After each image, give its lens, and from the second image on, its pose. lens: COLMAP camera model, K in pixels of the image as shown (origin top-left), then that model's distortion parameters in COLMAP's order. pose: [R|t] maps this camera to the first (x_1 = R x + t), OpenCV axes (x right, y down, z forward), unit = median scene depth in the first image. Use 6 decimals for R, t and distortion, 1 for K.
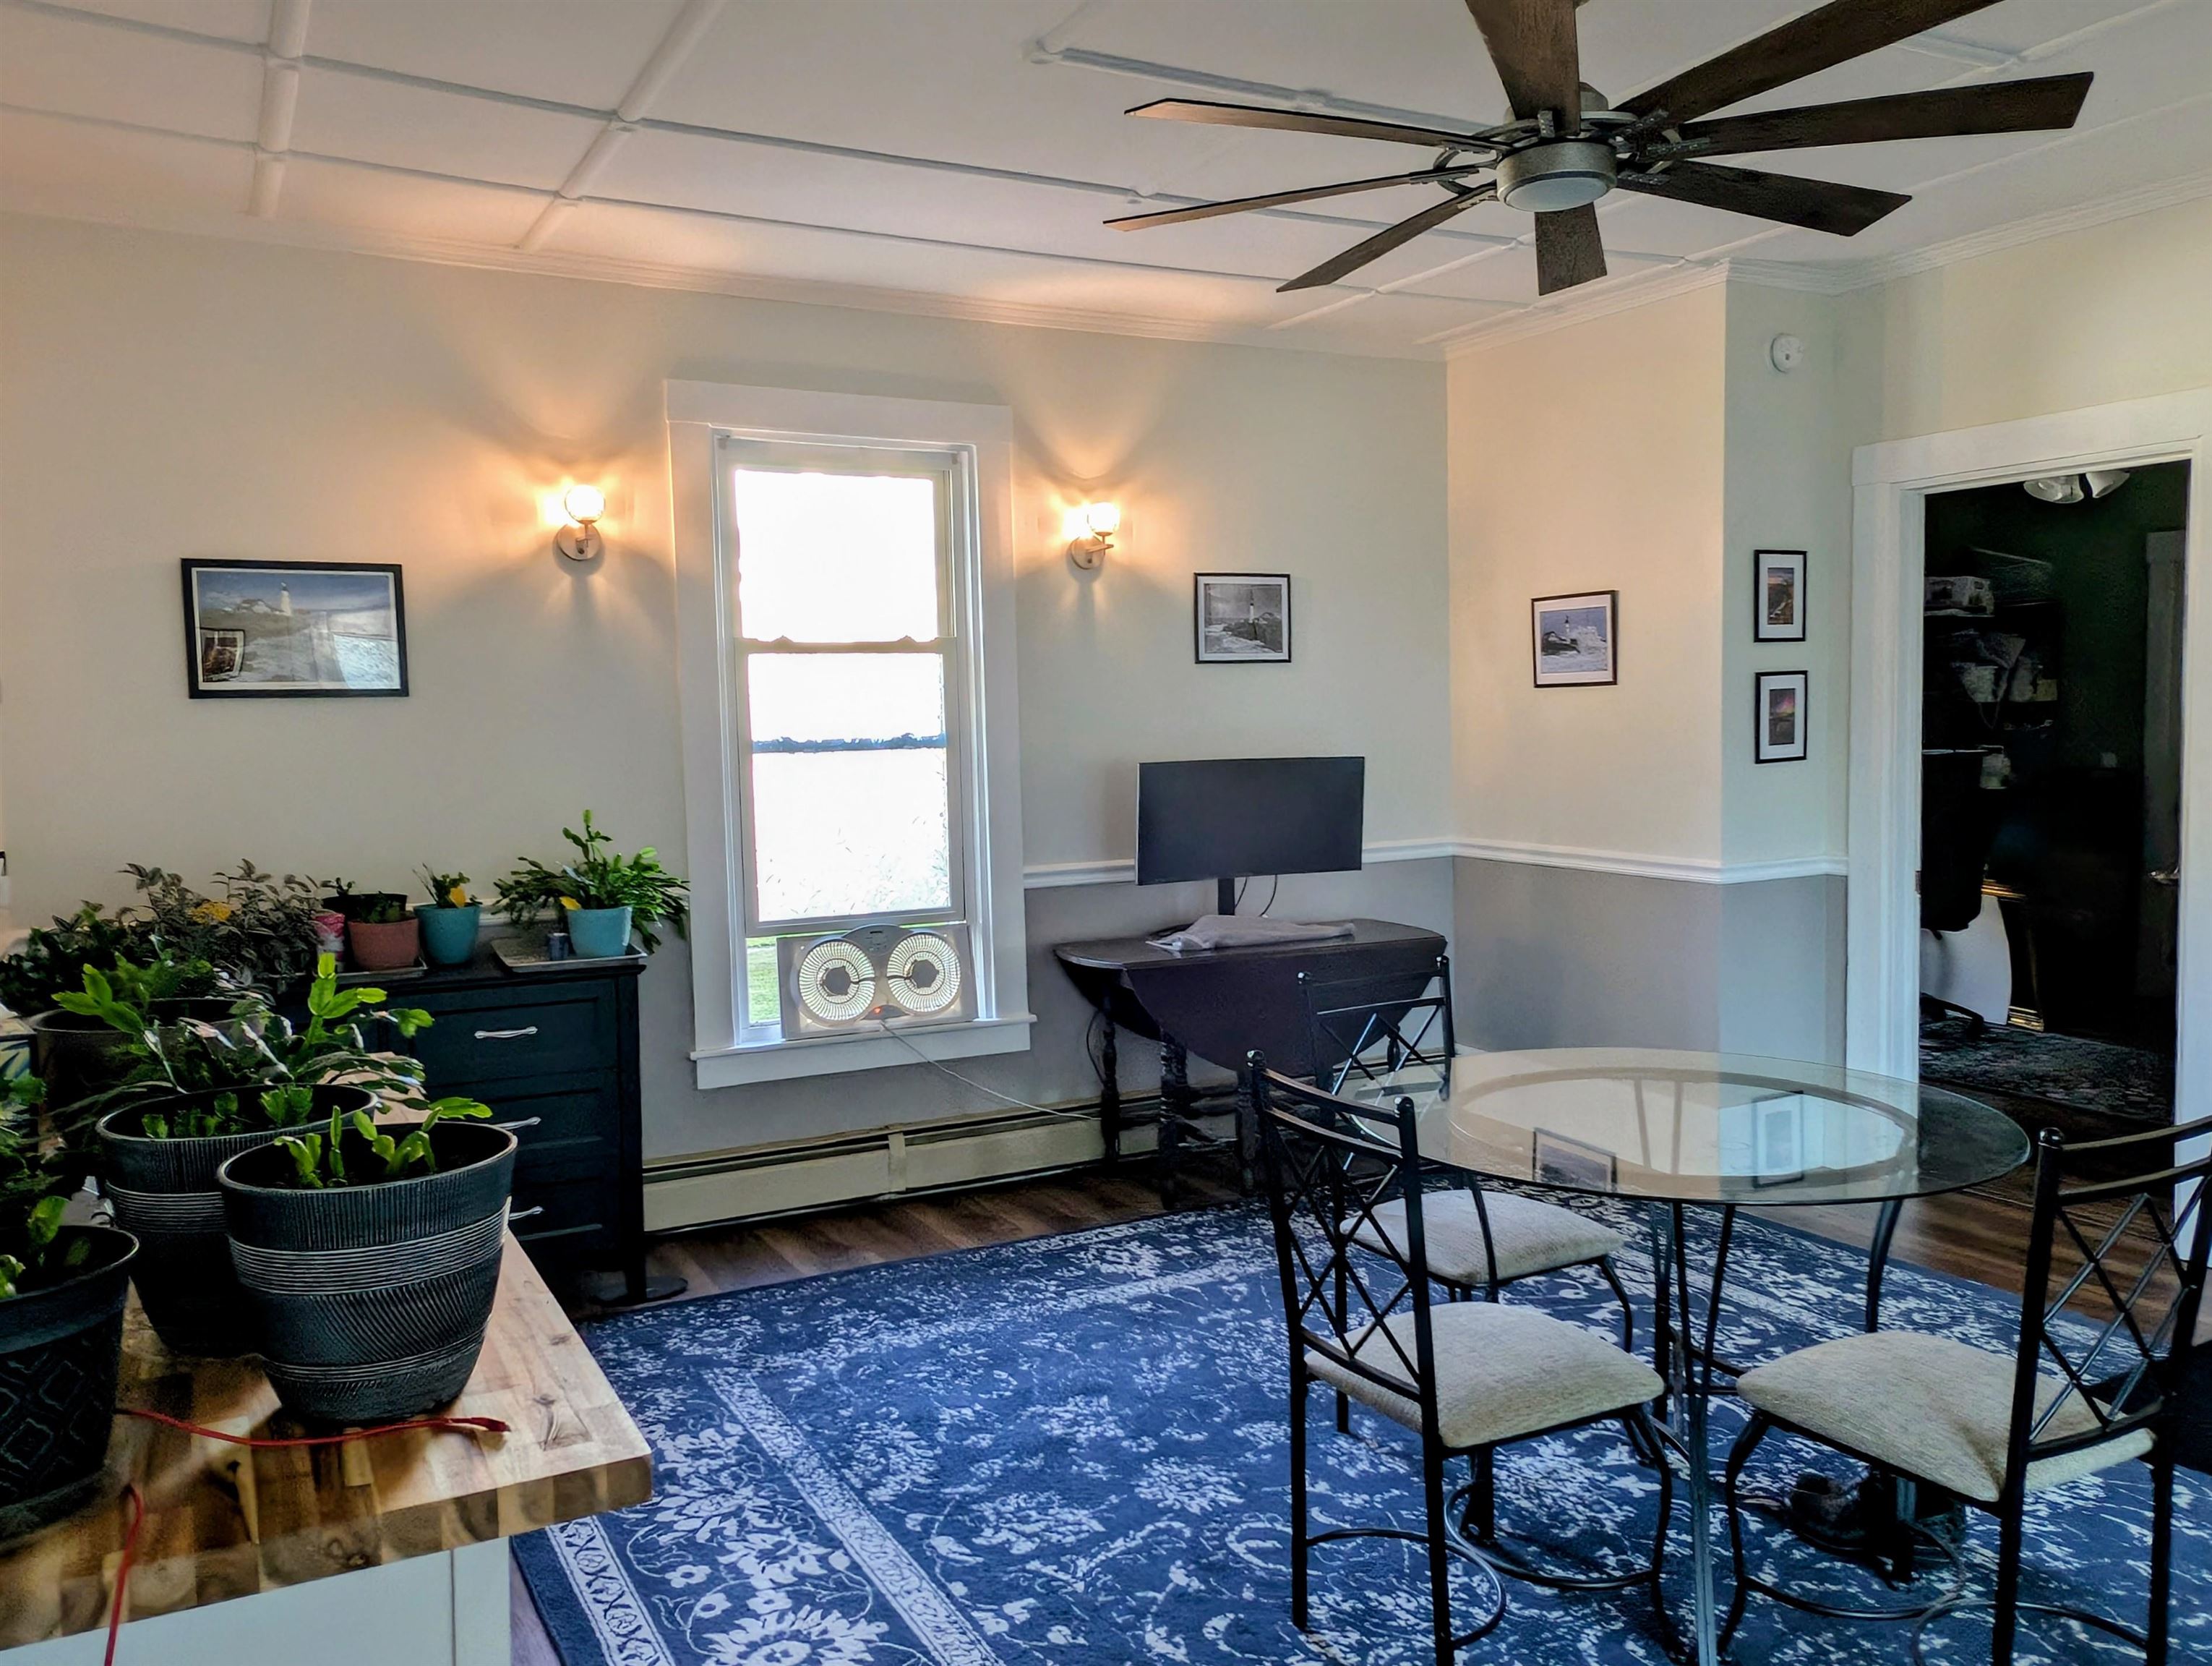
lens RADIAL K [[1704.7, 0, 1106.0], [0, 1704.7, 830.5], [0, 0, 1]] dist [0.003912, 0.002737]
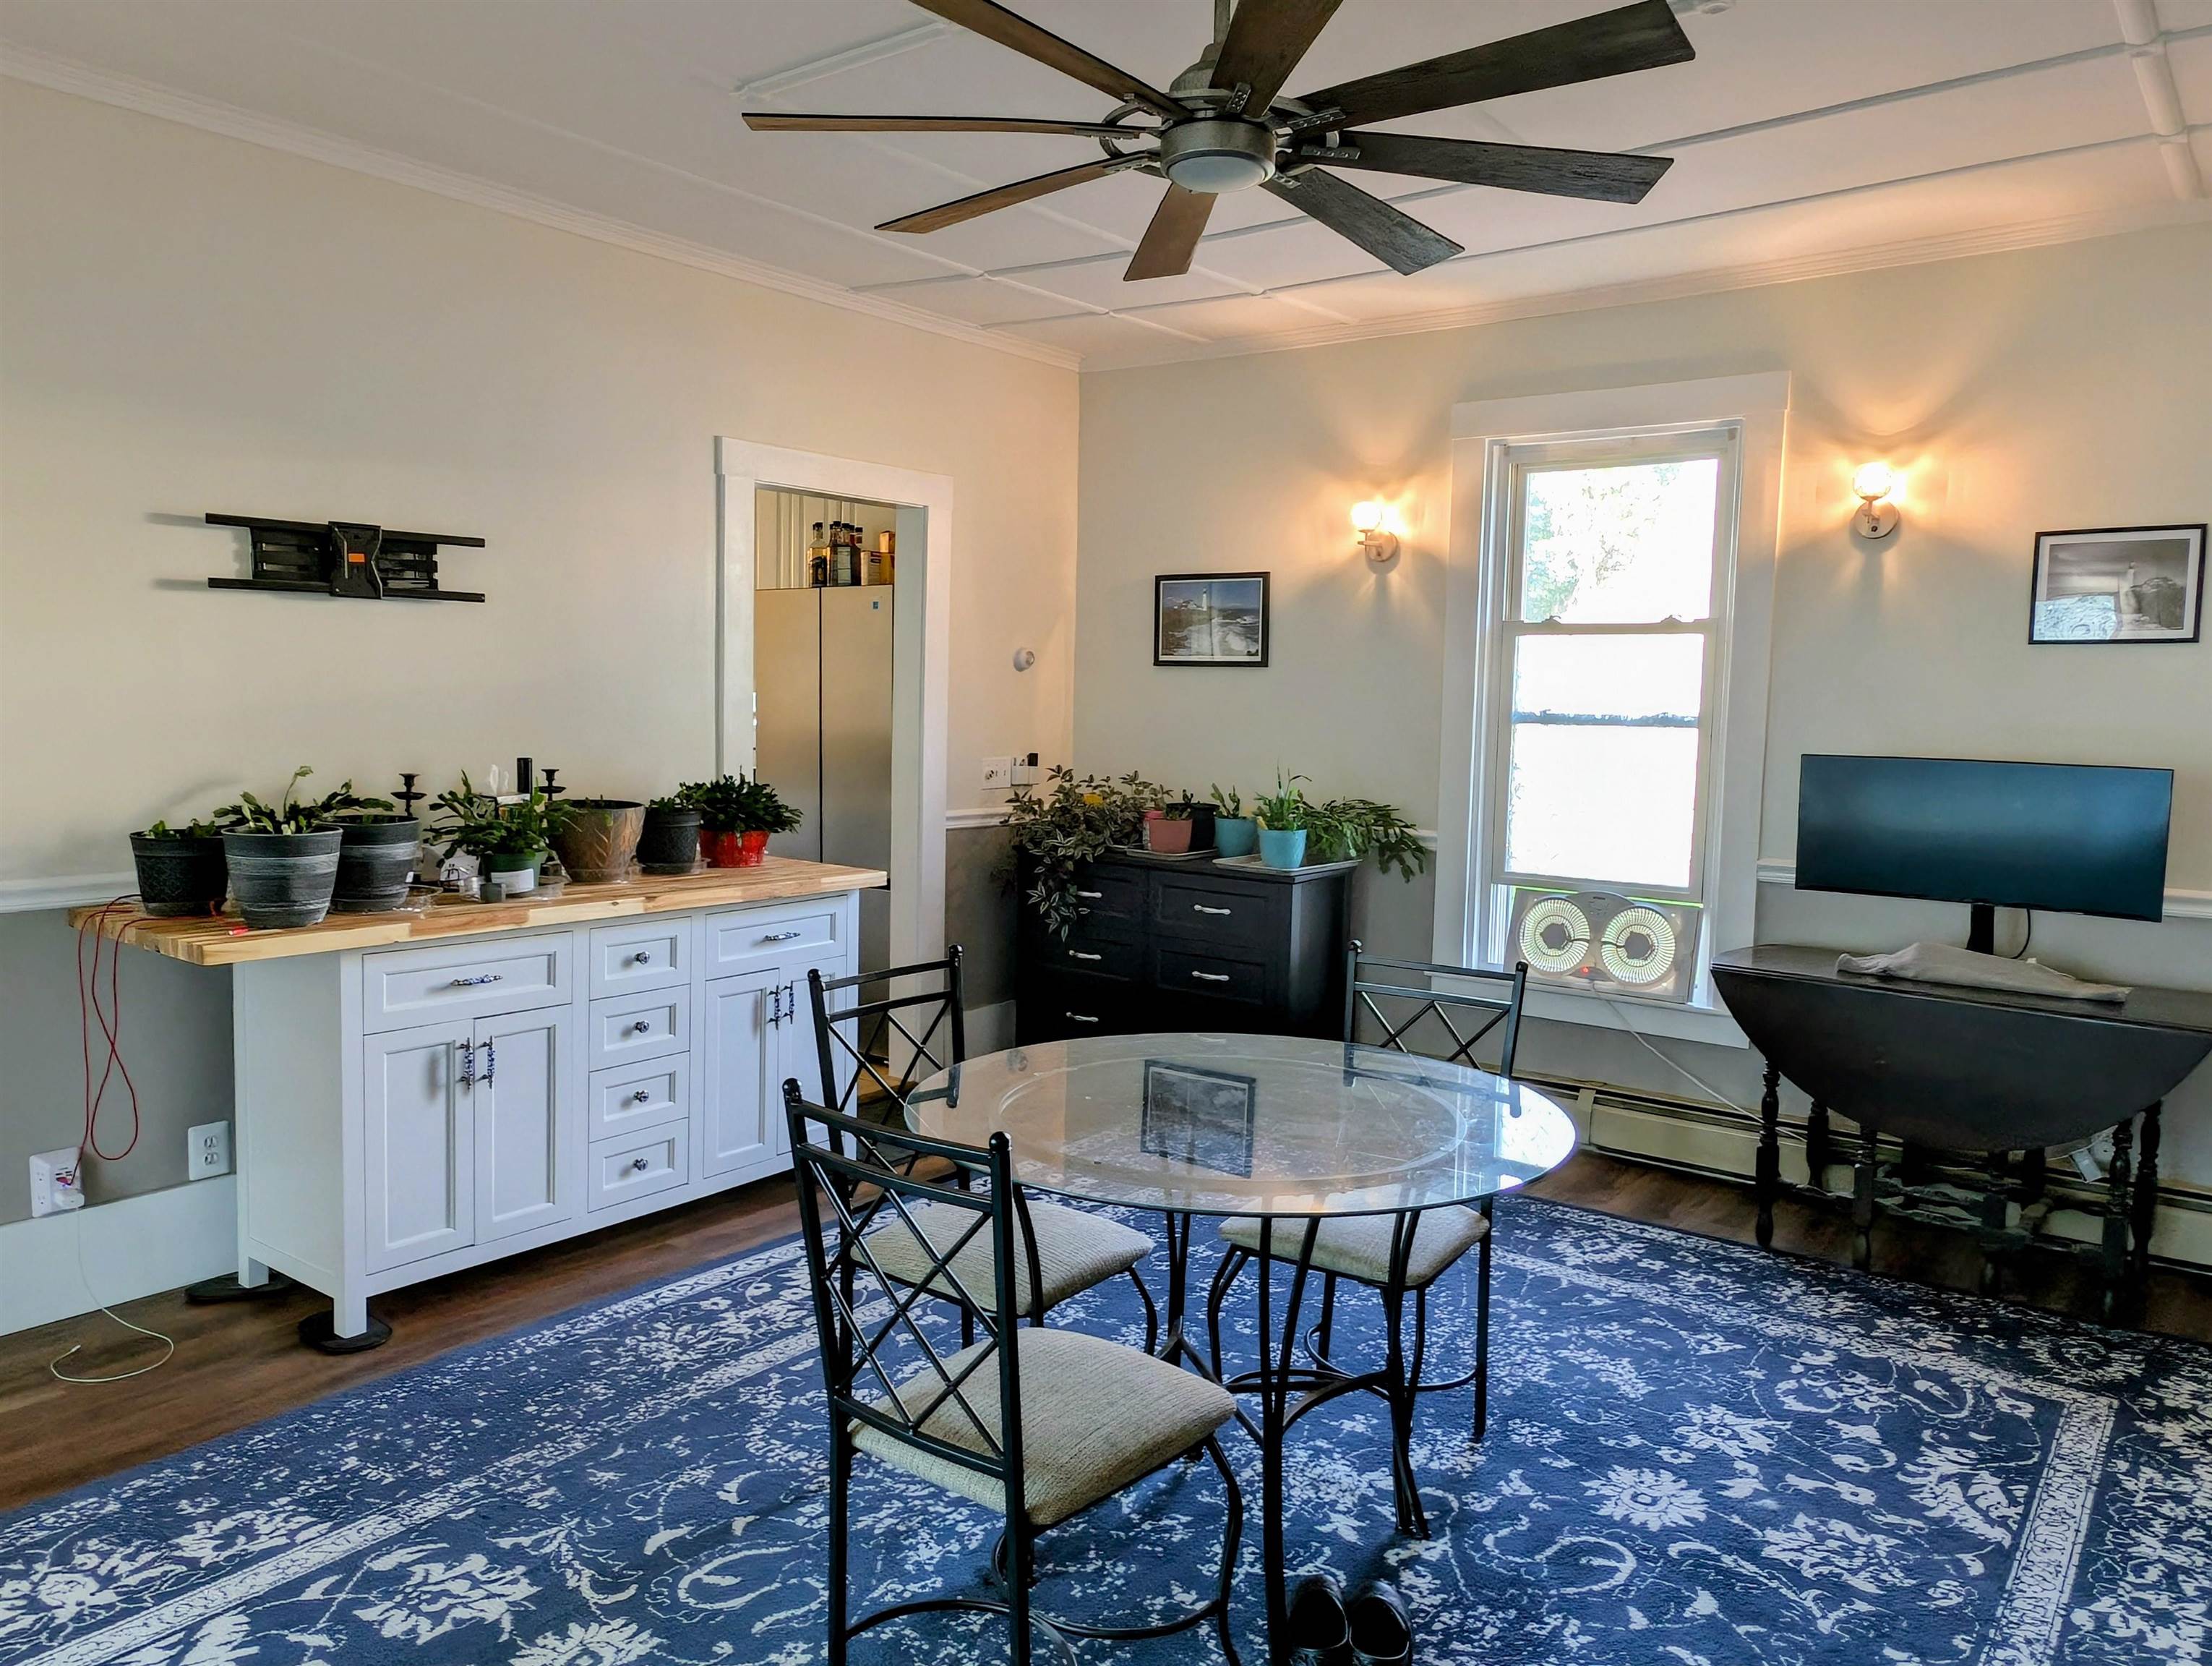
lens RADIAL K [[1571.2, 0, 1104.8], [0, 1571.2, 831.2], [0, 0, 1]] dist [0.005688, -0.004369]
pose [[0.402087, 0.110095, -0.908958, 0.634682], [-0.089887, 0.992695, 0.080475, -0.033053], [0.911178, 0.049346, 0.409046, 0.324460]]
